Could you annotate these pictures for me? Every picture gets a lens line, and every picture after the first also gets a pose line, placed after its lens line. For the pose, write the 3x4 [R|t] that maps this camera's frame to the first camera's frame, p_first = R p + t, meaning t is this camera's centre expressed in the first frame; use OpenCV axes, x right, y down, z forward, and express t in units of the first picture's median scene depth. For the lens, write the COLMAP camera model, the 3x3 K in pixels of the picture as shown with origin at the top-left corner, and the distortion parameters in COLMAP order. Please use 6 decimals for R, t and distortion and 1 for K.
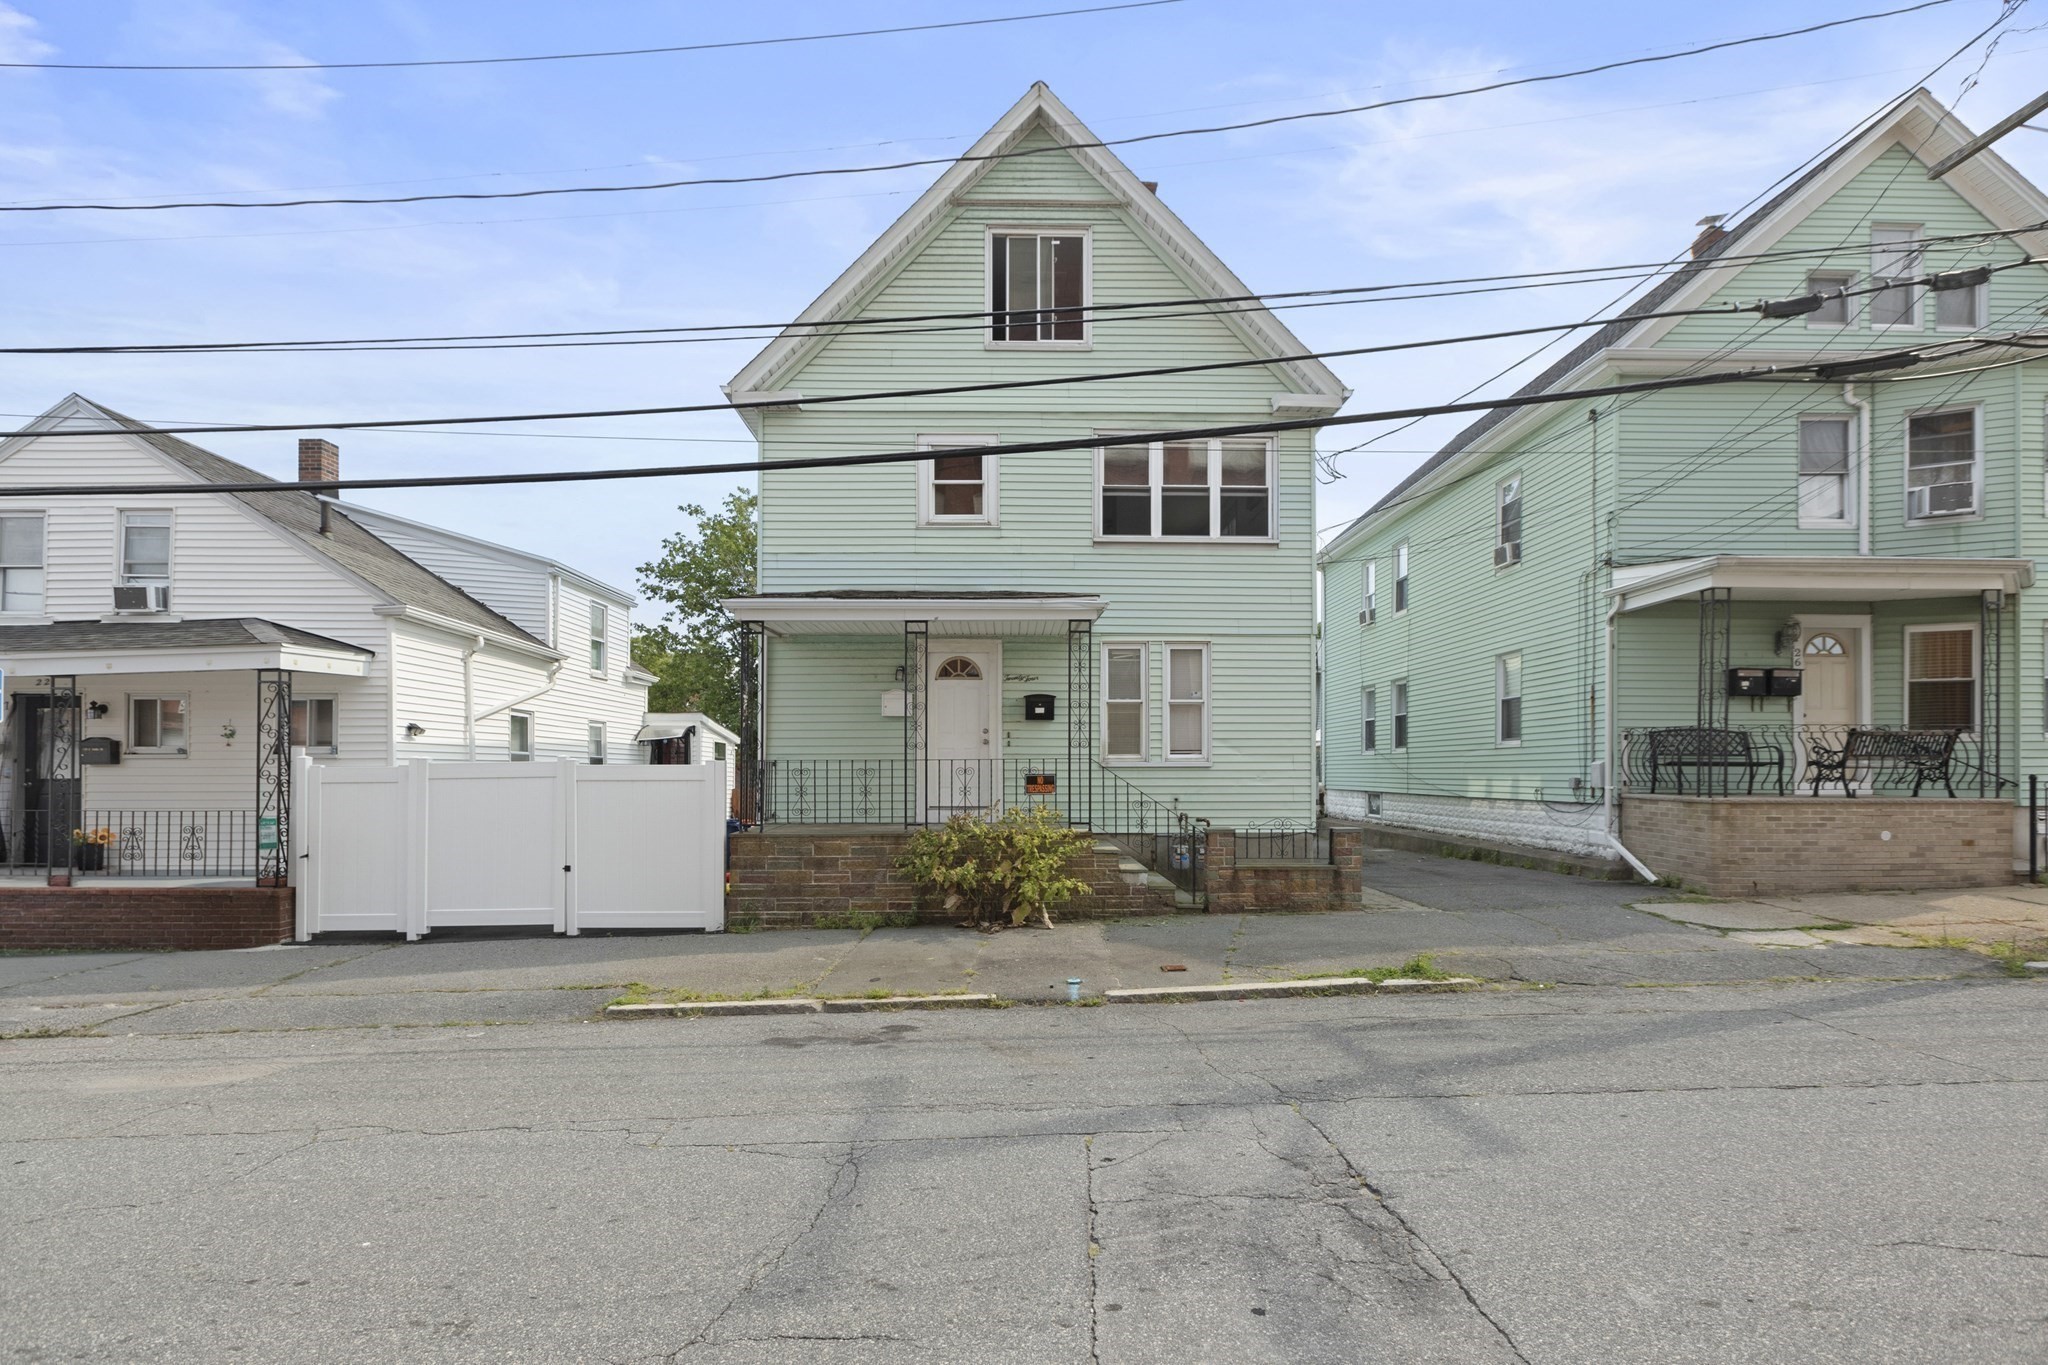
lens RADIAL K [[934.1, 0, 1002.7], [0, 934.1, 777.2], [0, 0, 1]] dist [-0.000038, 0.000493]
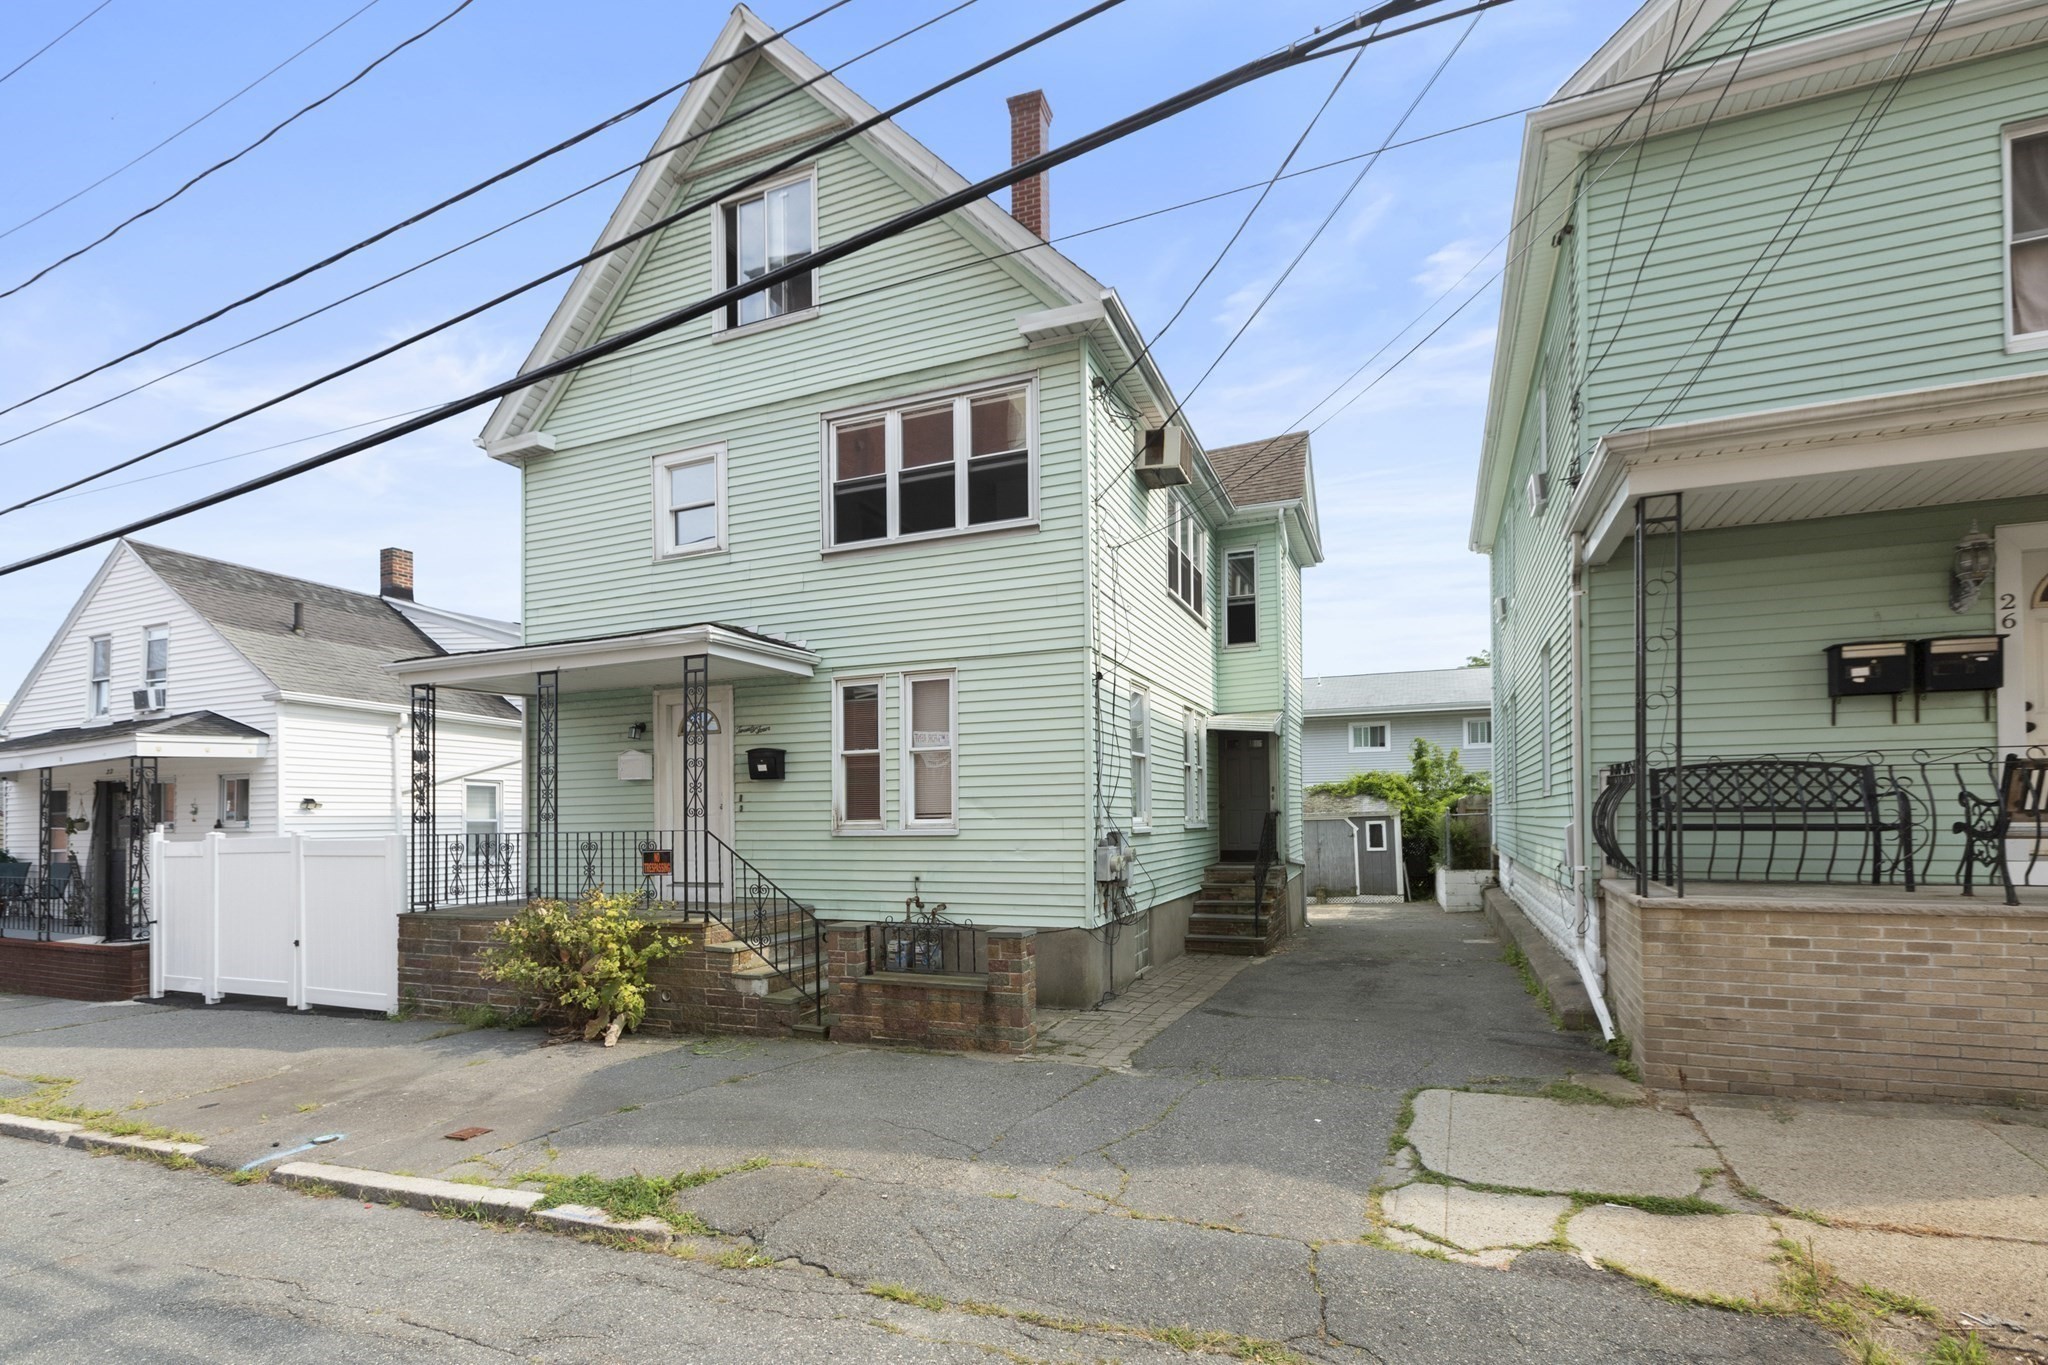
lens RADIAL K [[934.1, 0, 1023.2], [0, 934.1, 820.2], [0, 0, 1]] dist [-0.000038, 0.000493]
pose [[0.918291, -0.010713, -0.395761, 0.578134], [0.009324, 0.999942, -0.005433, -0.019218], [0.395796, 0.001299, 0.918337, 0.340871]]
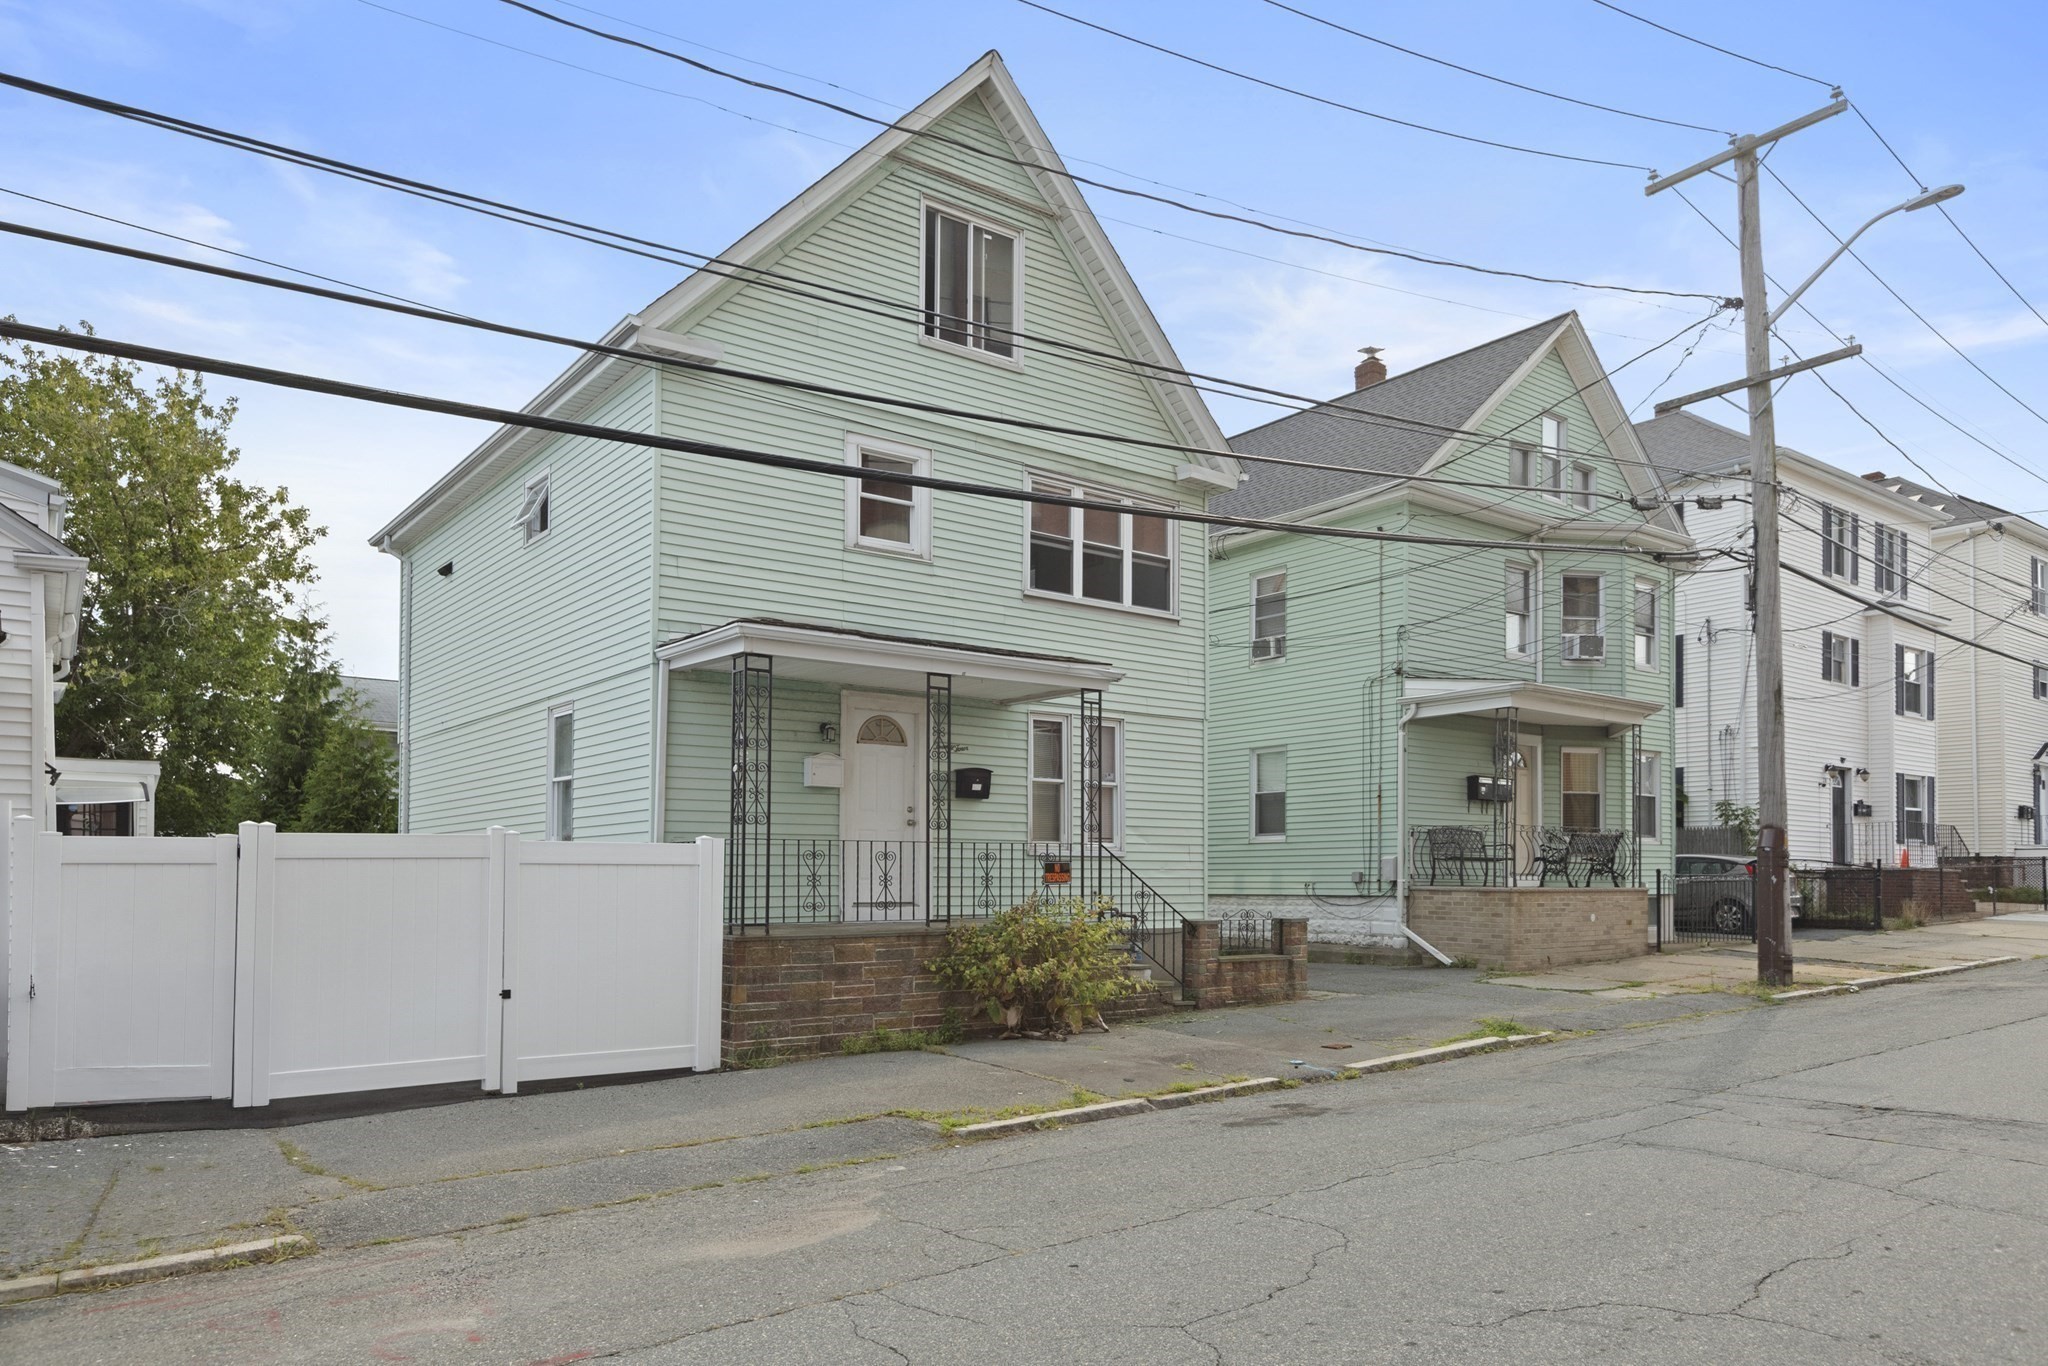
lens RADIAL K [[1354.0, 0, 990.2], [0, 1354.0, 871.6], [0, 0, 1]] dist [0.006798, -0.004826]
pose [[0.814786, 0.005680, 0.579734, -0.663216], [0.001337, 0.999931, -0.011677, 0.019004], [-0.579760, 0.010289, 0.814722, 0.001107]]
